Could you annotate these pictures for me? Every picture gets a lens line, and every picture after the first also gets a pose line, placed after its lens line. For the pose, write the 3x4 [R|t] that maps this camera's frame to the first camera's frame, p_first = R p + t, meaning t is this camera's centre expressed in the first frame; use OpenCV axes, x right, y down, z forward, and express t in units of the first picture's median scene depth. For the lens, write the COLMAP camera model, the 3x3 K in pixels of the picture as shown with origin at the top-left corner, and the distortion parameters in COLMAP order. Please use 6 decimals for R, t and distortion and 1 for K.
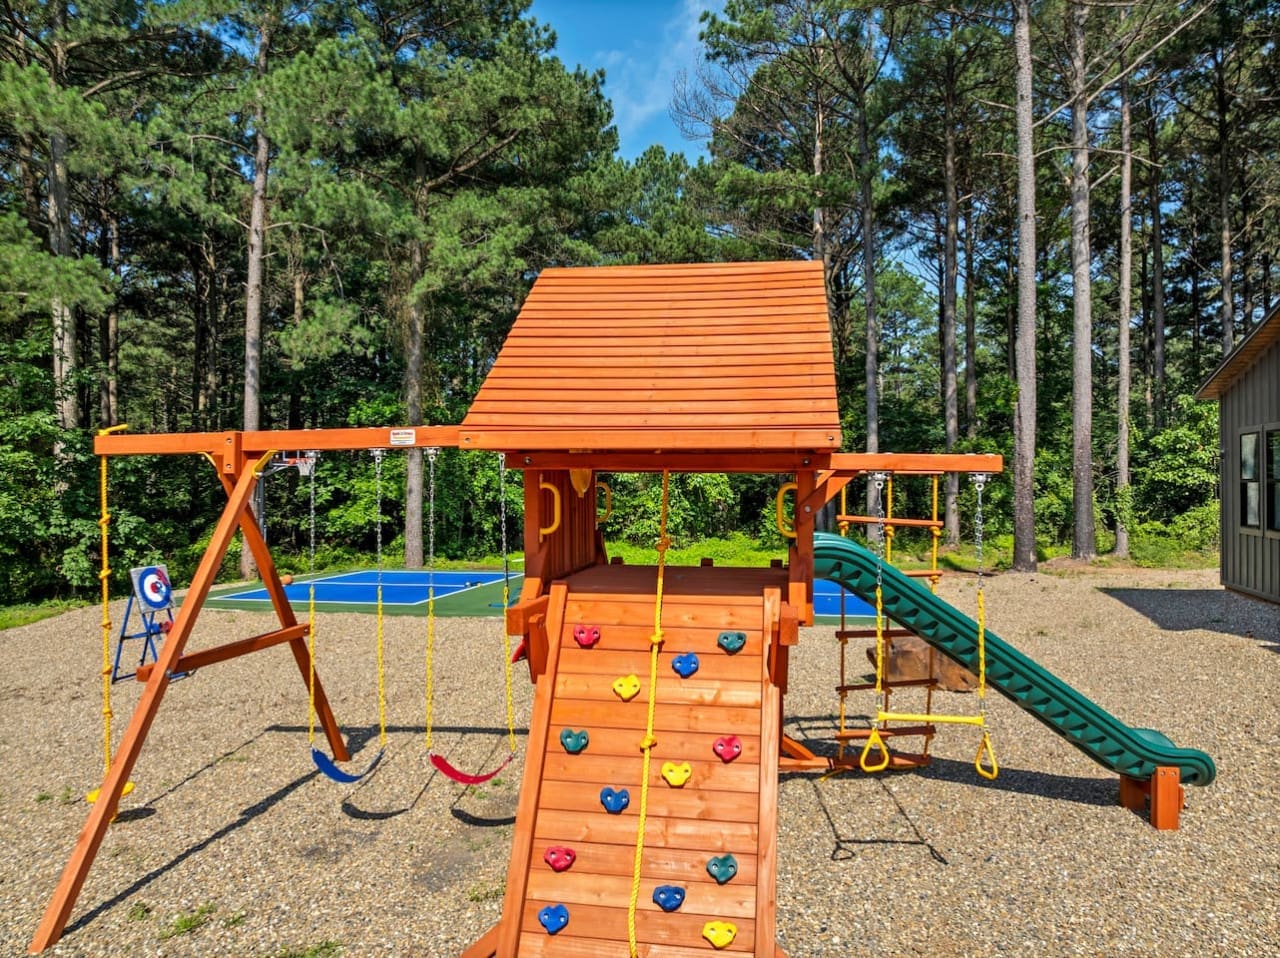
lens RADIAL K [[913.2, 0, 640.0], [0, 913.2, 479.0], [0, 0, 1]] dist [-0.047647, 0.006532]
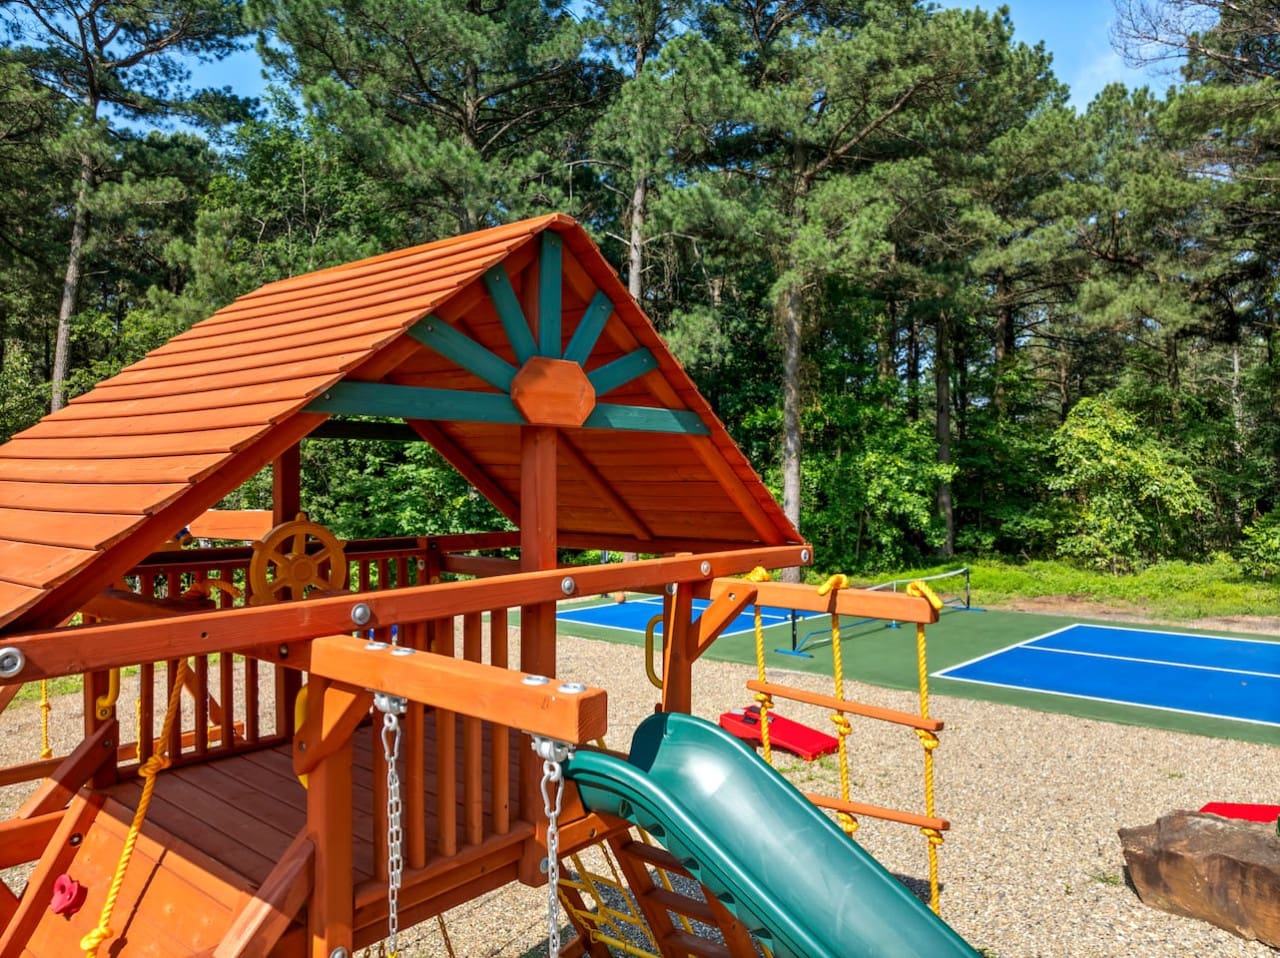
lens RADIAL K [[913.2, 0, 640.0], [0, 913.2, 479.0], [0, 0, 1]] dist [-0.047647, 0.006532]
pose [[0.862544, -0.000835, -0.505981, 0.092766], [0.004267, 0.999975, 0.005624, -0.017026], [0.505964, -0.007009, 0.862526, 0.108731]]
